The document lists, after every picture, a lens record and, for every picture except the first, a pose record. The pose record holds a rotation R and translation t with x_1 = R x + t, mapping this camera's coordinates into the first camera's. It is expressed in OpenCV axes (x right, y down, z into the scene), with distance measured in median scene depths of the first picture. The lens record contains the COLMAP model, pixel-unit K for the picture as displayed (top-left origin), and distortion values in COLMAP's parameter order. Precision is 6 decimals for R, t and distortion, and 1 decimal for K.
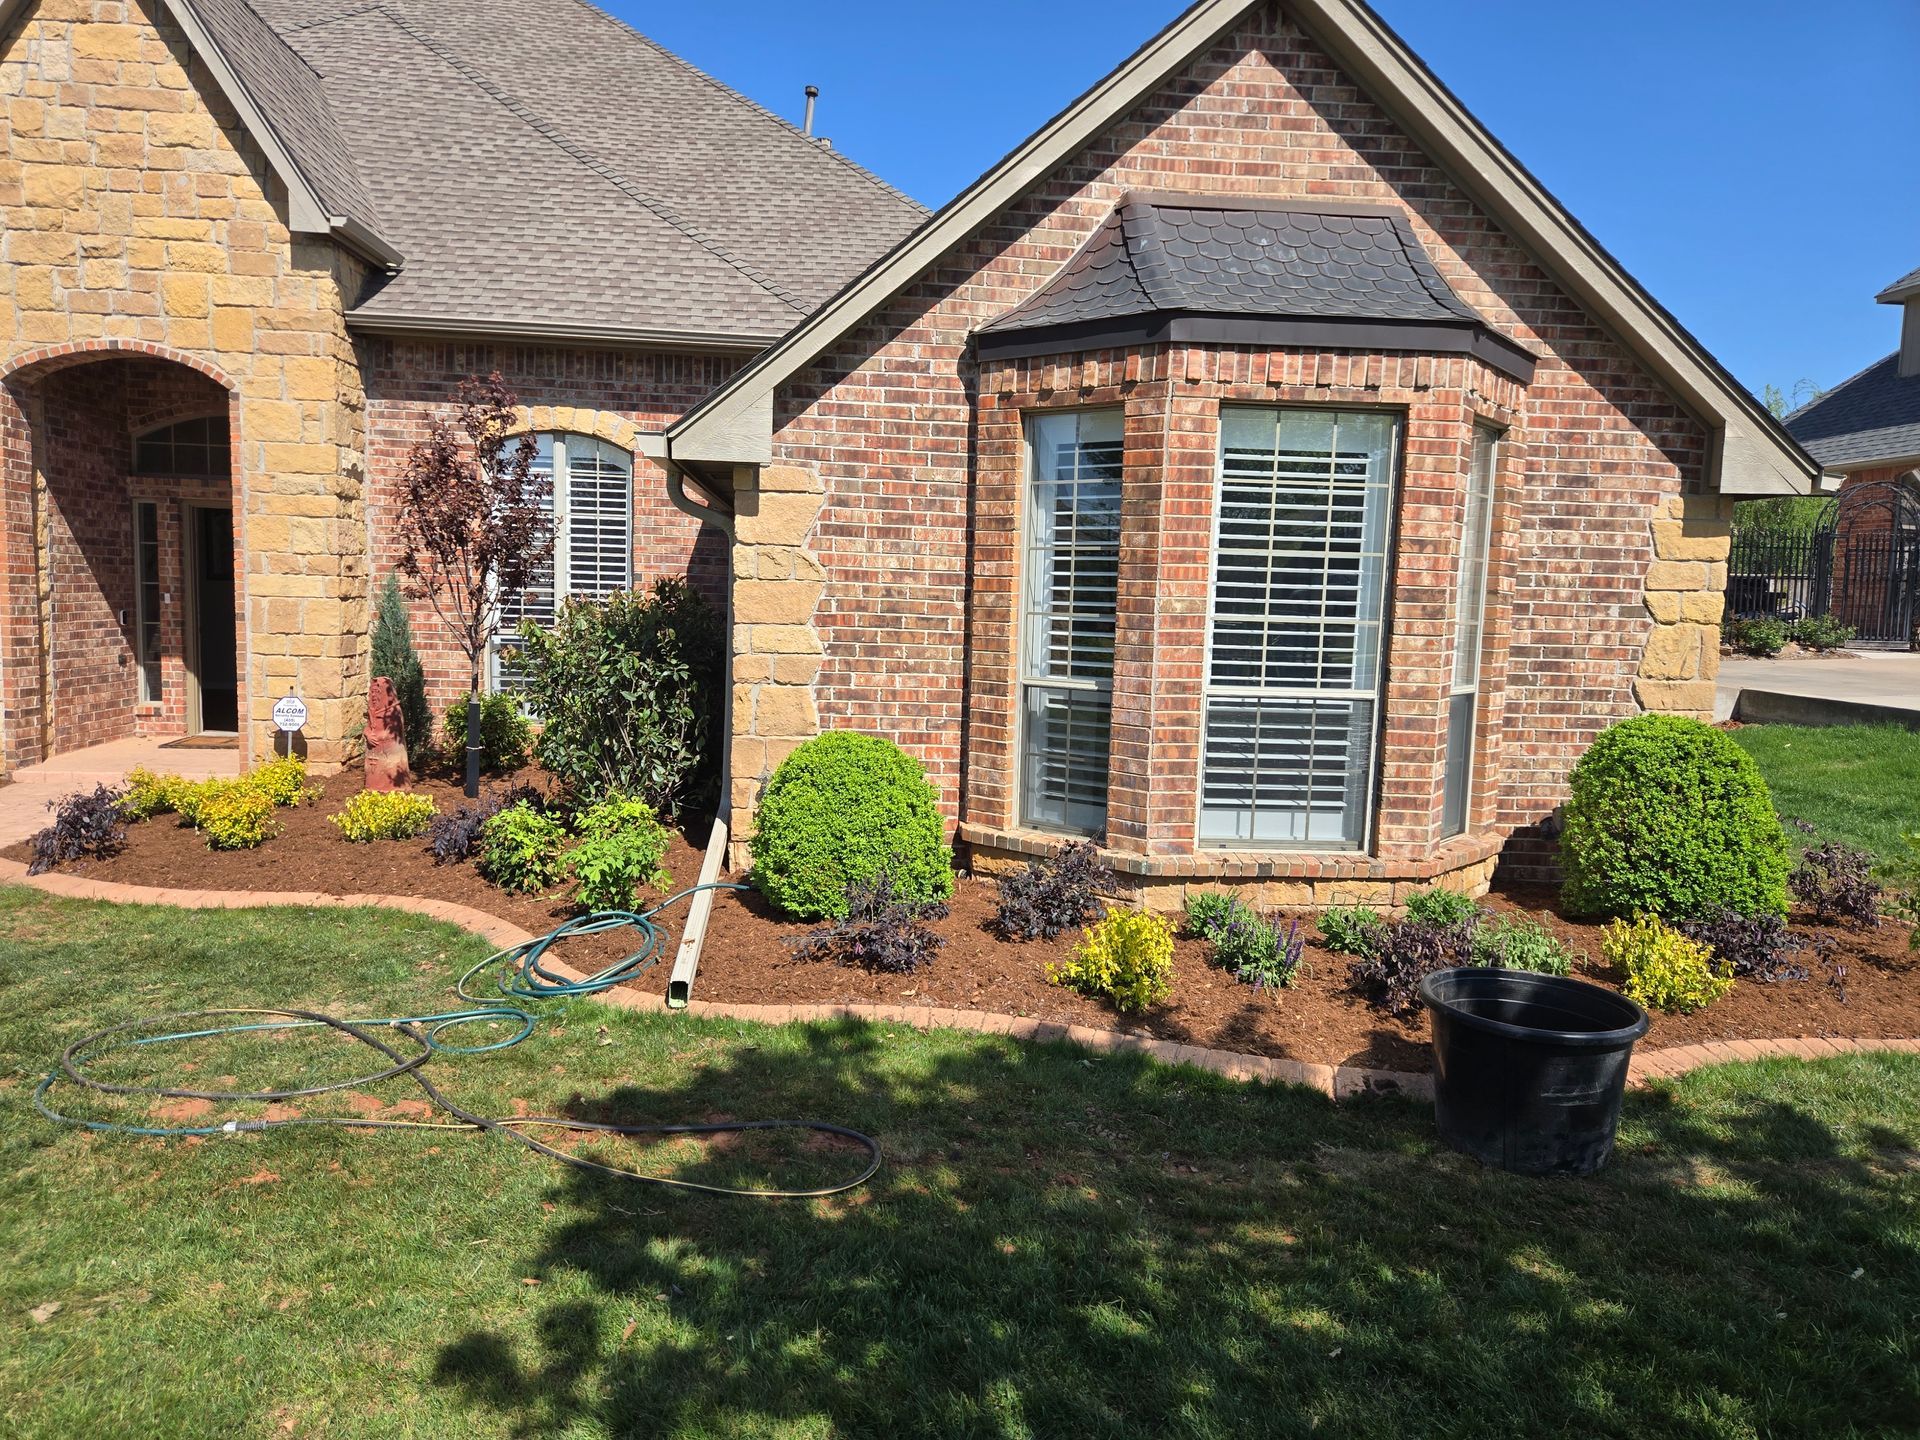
lens RADIAL K [[1306.9, 0, 958.0], [0, 1306.9, 713.1], [0, 0, 1]] dist [0.087017, -0.063899]
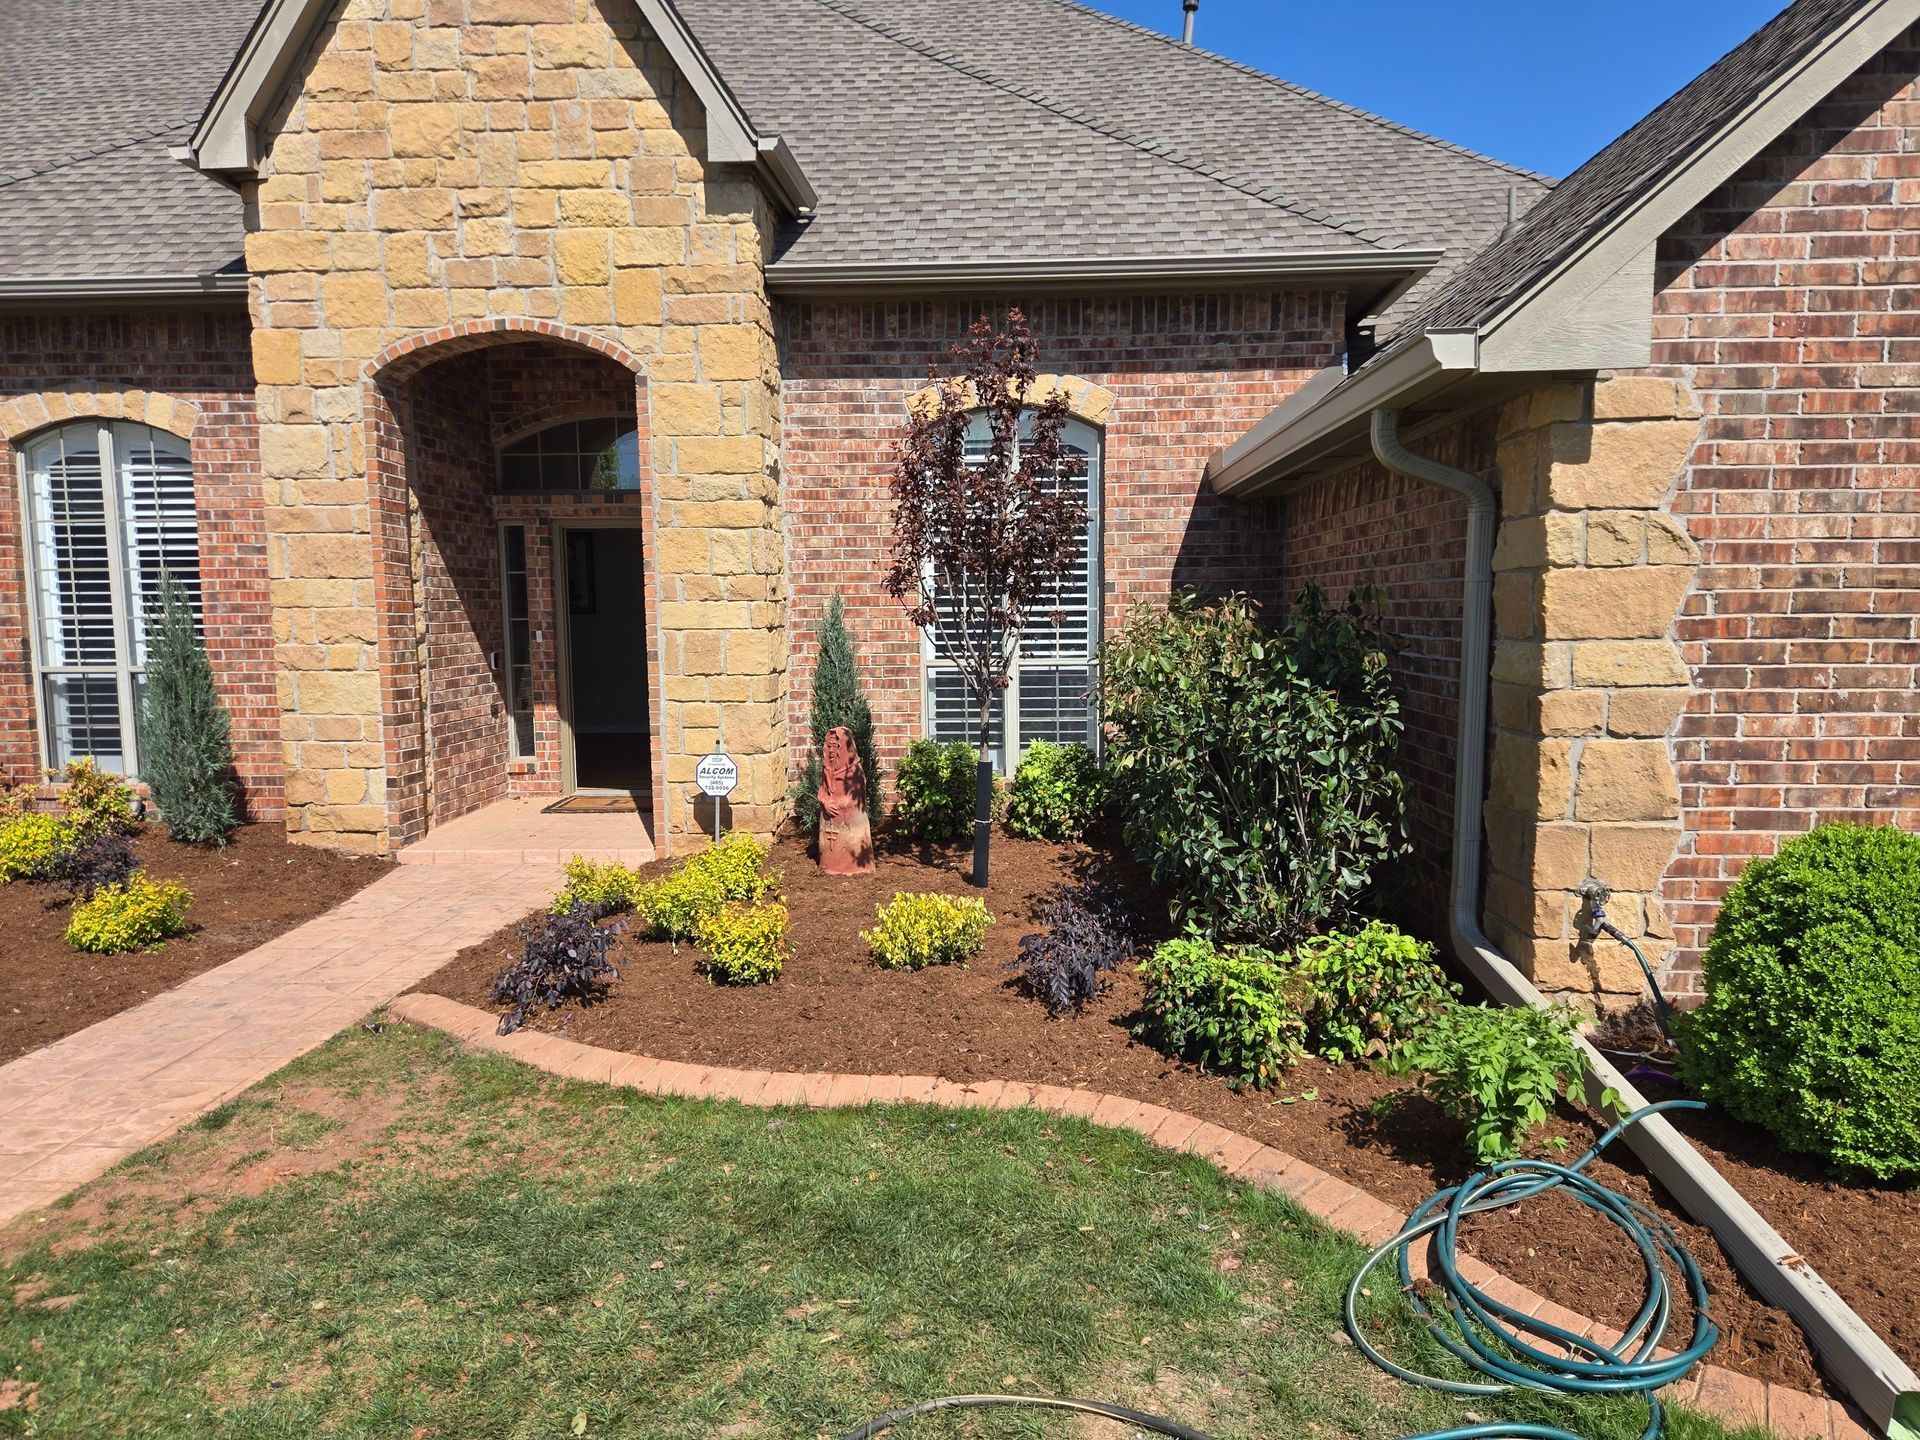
lens RADIAL K [[1269.6, 0, 960.9], [0, 1269.6, 734.7], [0, 0, 1]] dist [0.094208, -0.080314]
pose [[0.991552, -0.025391, -0.127200, -0.255653], [0.026548, 0.999620, 0.007407, -0.025255], [0.126964, -0.010722, 0.991849, 0.254505]]
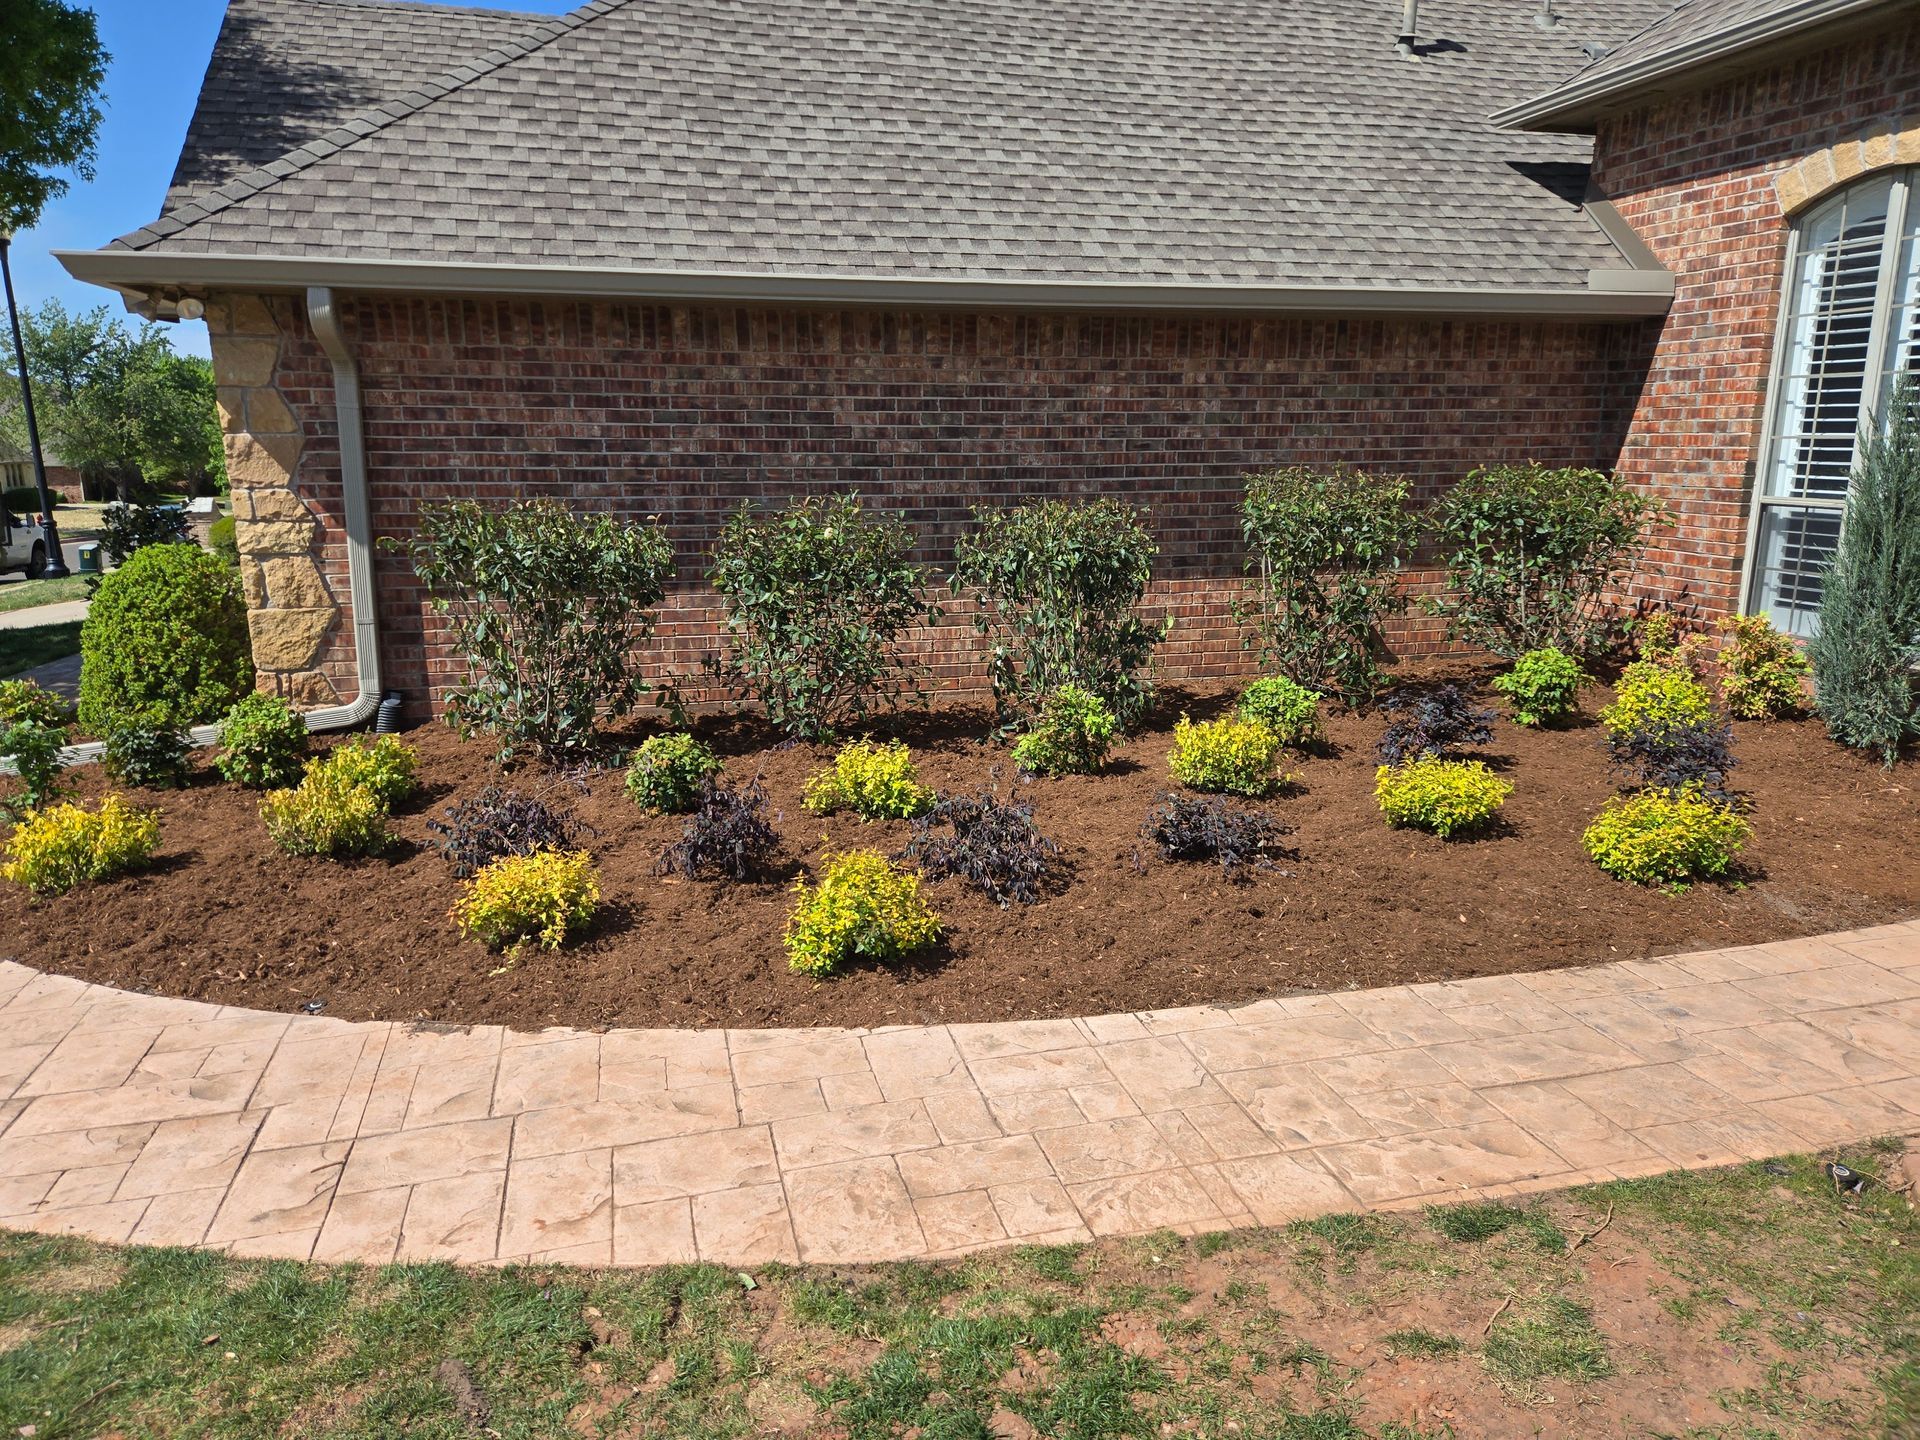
lens RADIAL K [[1306.9, 0, 958.0], [0, 1306.9, 713.1], [0, 0, 1]] dist [0.087017, -0.063899]
pose [[0.189247, 0.175495, -0.966120, -0.316657], [-0.086192, 0.983070, 0.161690, -0.043739], [0.978139, 0.052672, 0.201170, 0.459643]]
